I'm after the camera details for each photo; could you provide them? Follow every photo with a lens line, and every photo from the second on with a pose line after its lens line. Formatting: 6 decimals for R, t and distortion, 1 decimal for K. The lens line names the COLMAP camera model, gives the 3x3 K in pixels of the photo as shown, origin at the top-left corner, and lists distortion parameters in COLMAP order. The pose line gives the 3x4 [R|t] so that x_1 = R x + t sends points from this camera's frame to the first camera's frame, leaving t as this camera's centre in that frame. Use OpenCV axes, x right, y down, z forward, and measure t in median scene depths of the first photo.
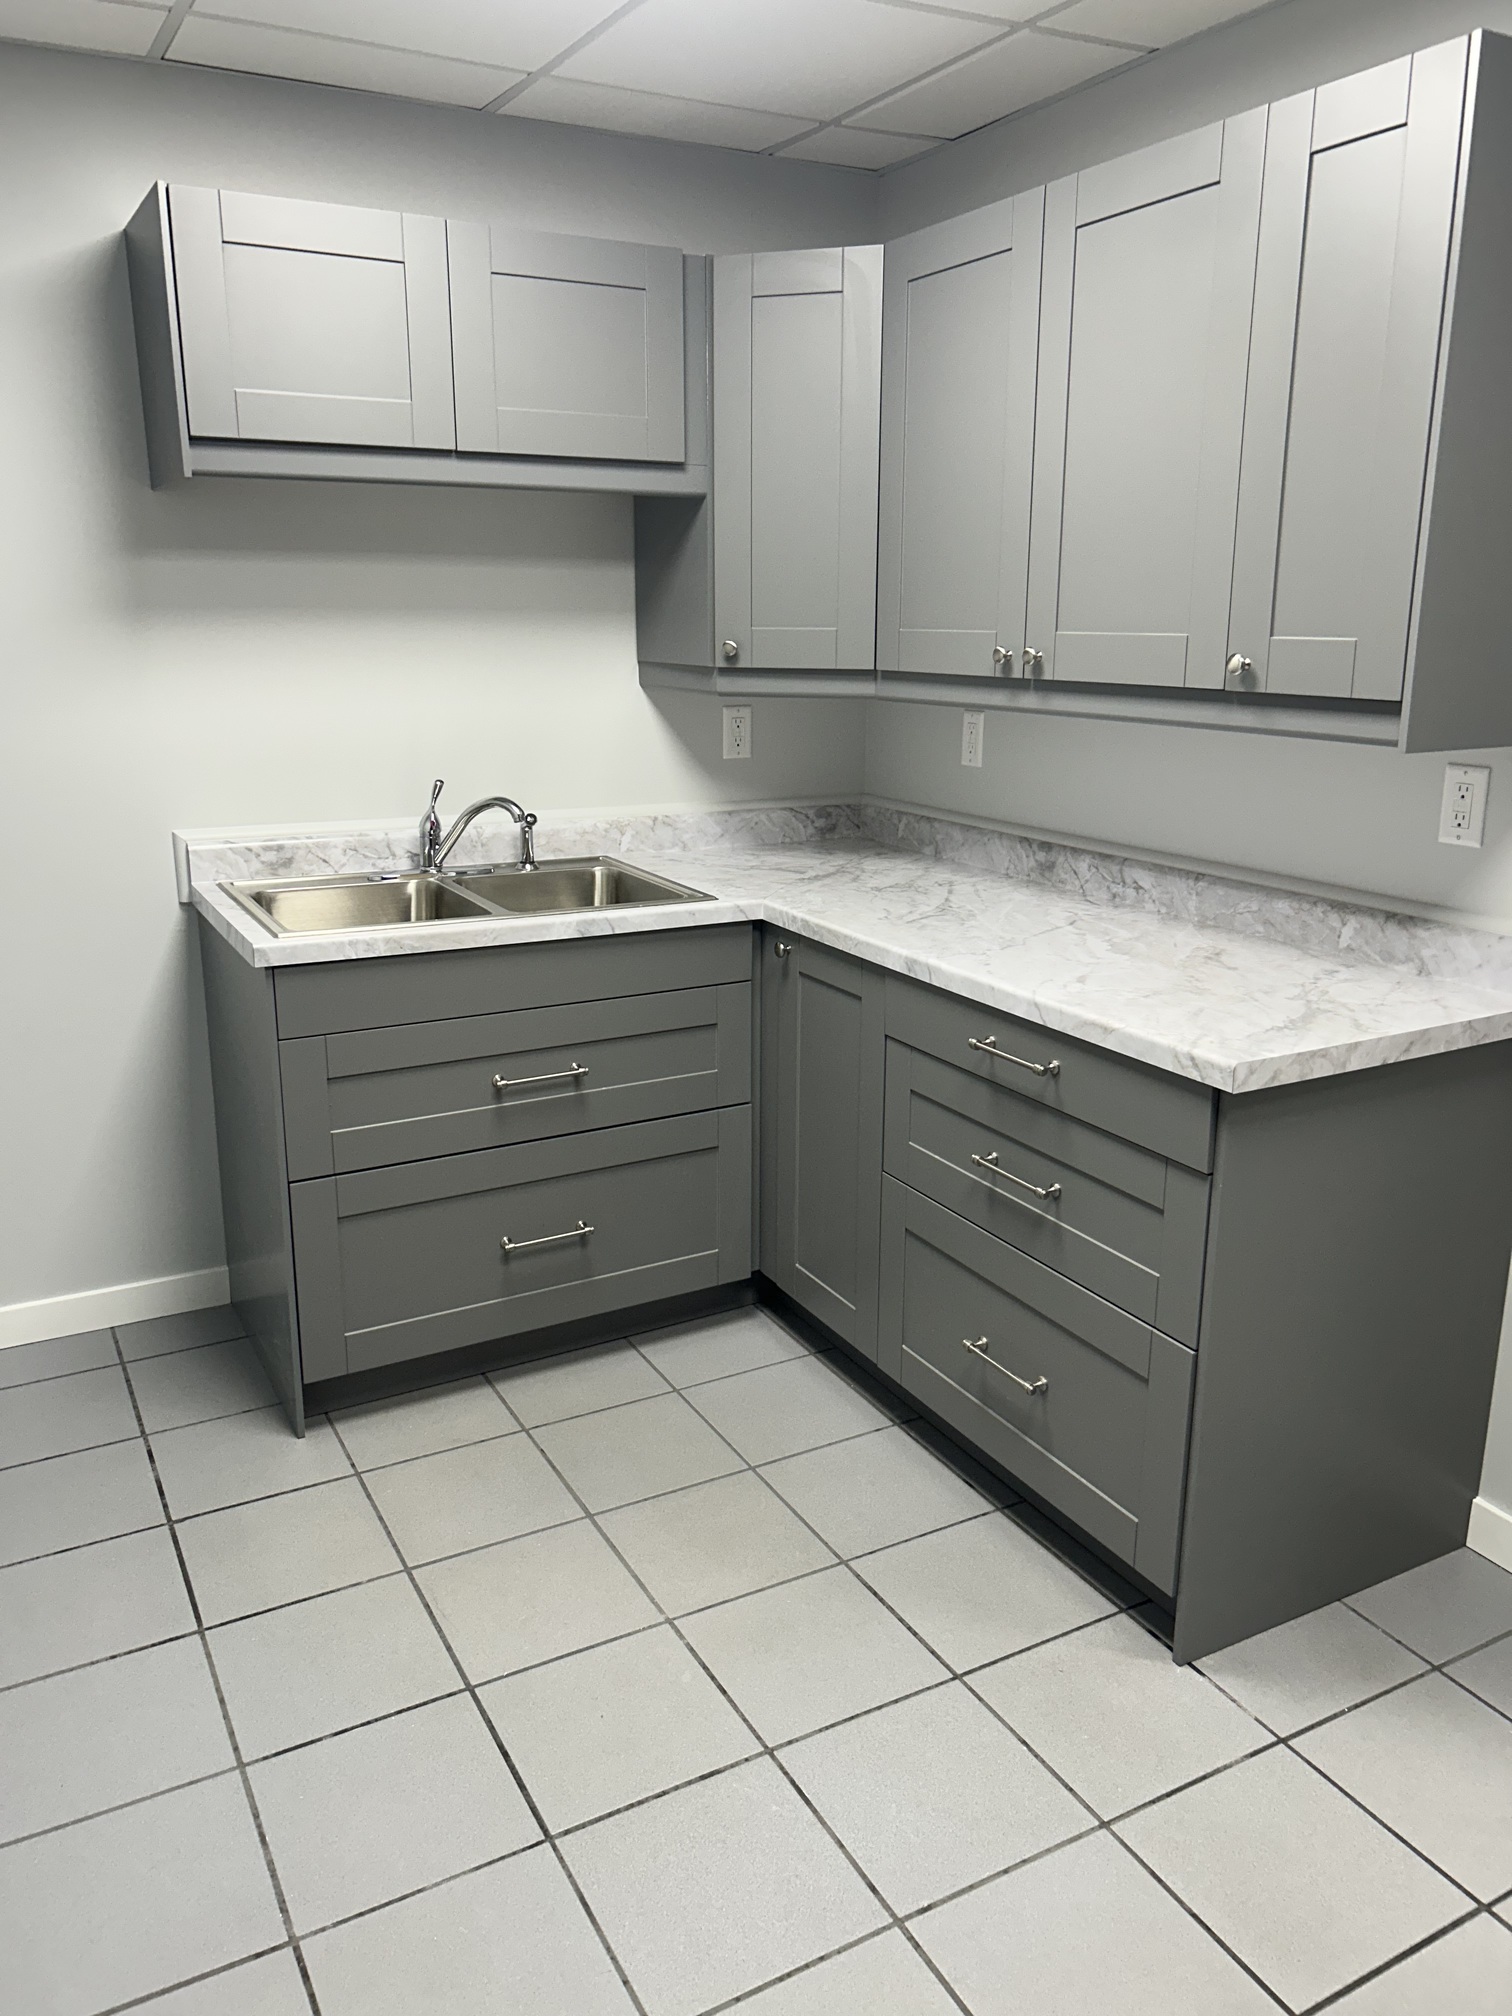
lens RADIAL K [[1521.3, 0, 748.8], [0, 1521.3, 999.5], [0, 0, 1]] dist [0.035940, -0.022163]
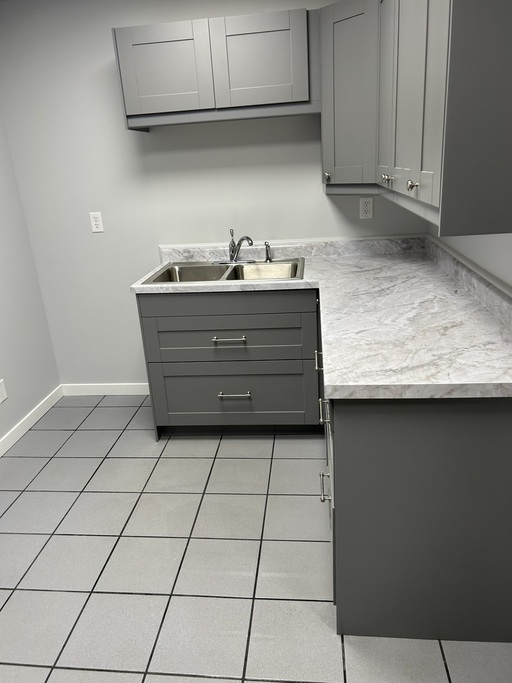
lens RADIAL K [[515.4, 0, 252.8], [0, 515.4, 345.8], [0, 0, 1]] dist [0.035940, -0.022163]
pose [[0.812772, 0.139915, -0.565531, 0.411406], [-0.074642, 0.987741, 0.137098, -0.066550], [0.577781, -0.069217, 0.813252, 0.235580]]
